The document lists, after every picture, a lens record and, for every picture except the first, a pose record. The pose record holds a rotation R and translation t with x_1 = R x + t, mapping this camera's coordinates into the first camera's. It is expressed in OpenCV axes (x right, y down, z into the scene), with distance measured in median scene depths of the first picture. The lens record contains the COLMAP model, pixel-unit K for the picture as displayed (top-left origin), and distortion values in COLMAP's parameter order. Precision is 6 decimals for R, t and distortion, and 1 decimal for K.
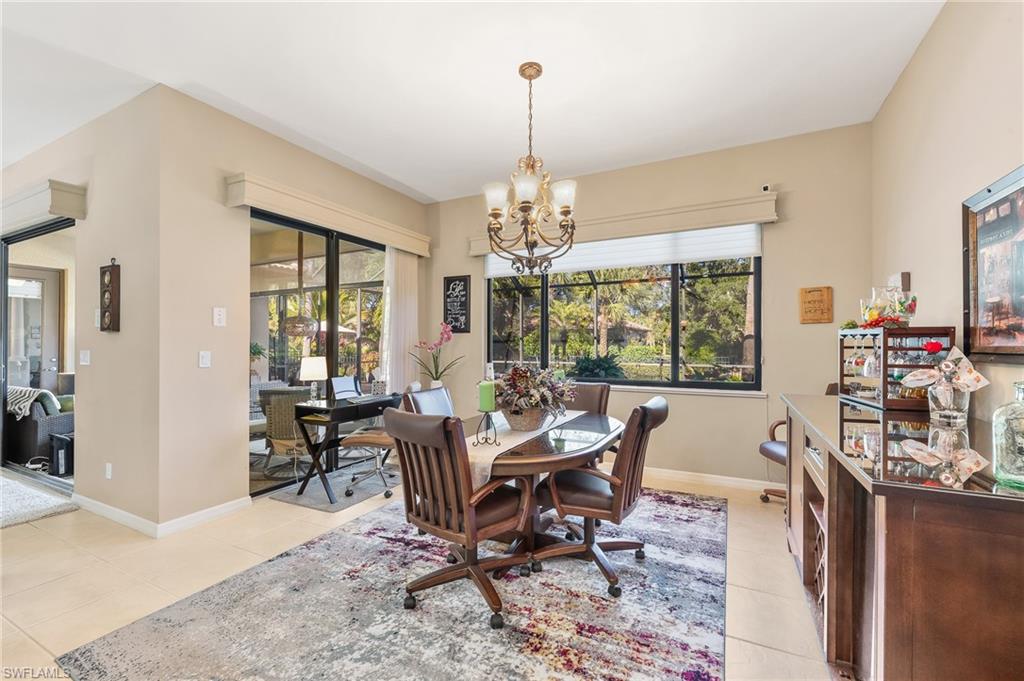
lens RADIAL K [[433.8, 0, 512.2], [0, 433.8, 342.4], [0, 0, 1]] dist [-0.001403, -0.000217]
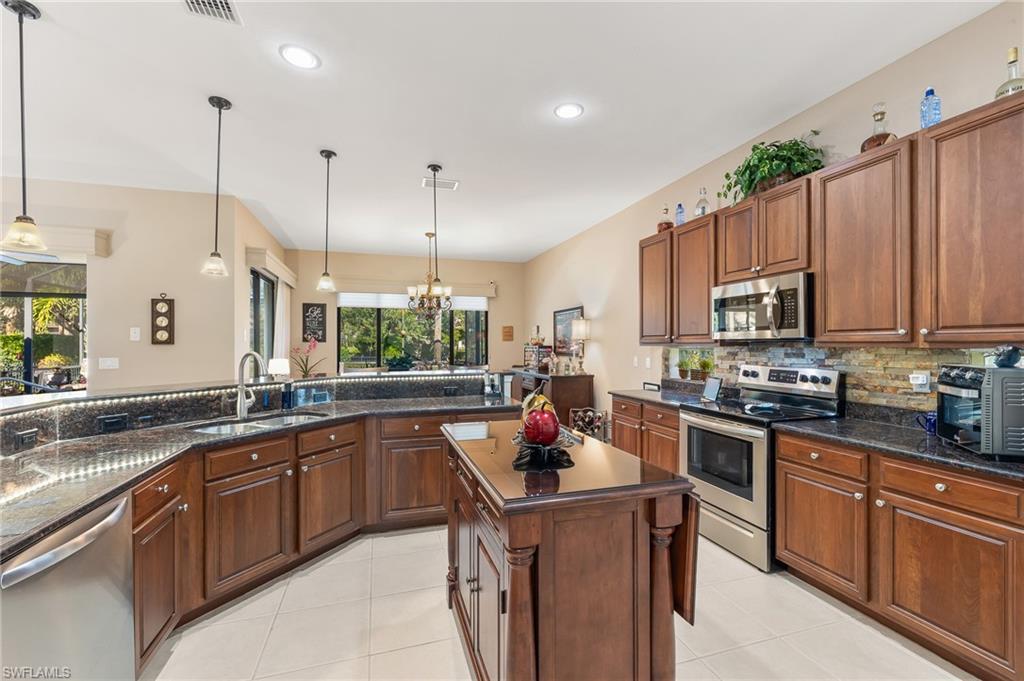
lens RADIAL K [[433.8, 0, 512.2], [0, 433.8, 342.4], [0, 0, 1]] dist [-0.001403, -0.000217]
pose [[0.716916, 0.006201, 0.697132, -1.267052], [-0.005714, 0.999979, -0.003018, -0.036929], [-0.697136, -0.001820, 0.716937, -0.991715]]
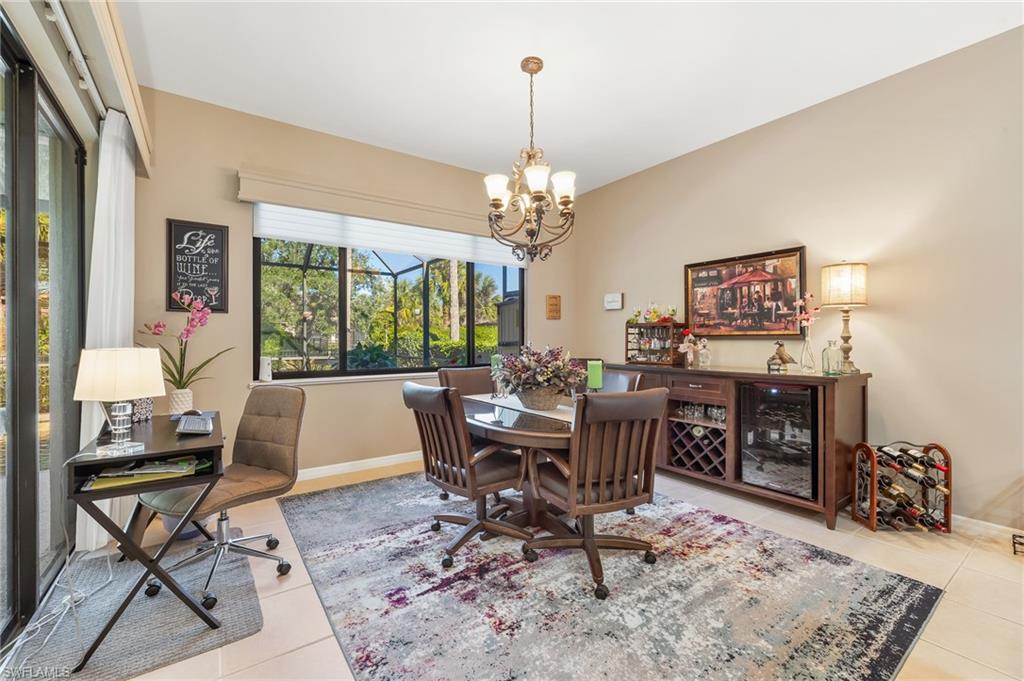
lens RADIAL K [[434.7, 0, 513.4], [0, 434.7, 336.1], [0, 0, 1]] dist [0.000442, 0.000033]
pose [[0.456553, 0.005840, 0.889677, -0.907992], [-0.002808, 0.999983, -0.005123, 0.028967], [-0.889692, -0.000159, 0.456562, 0.561641]]
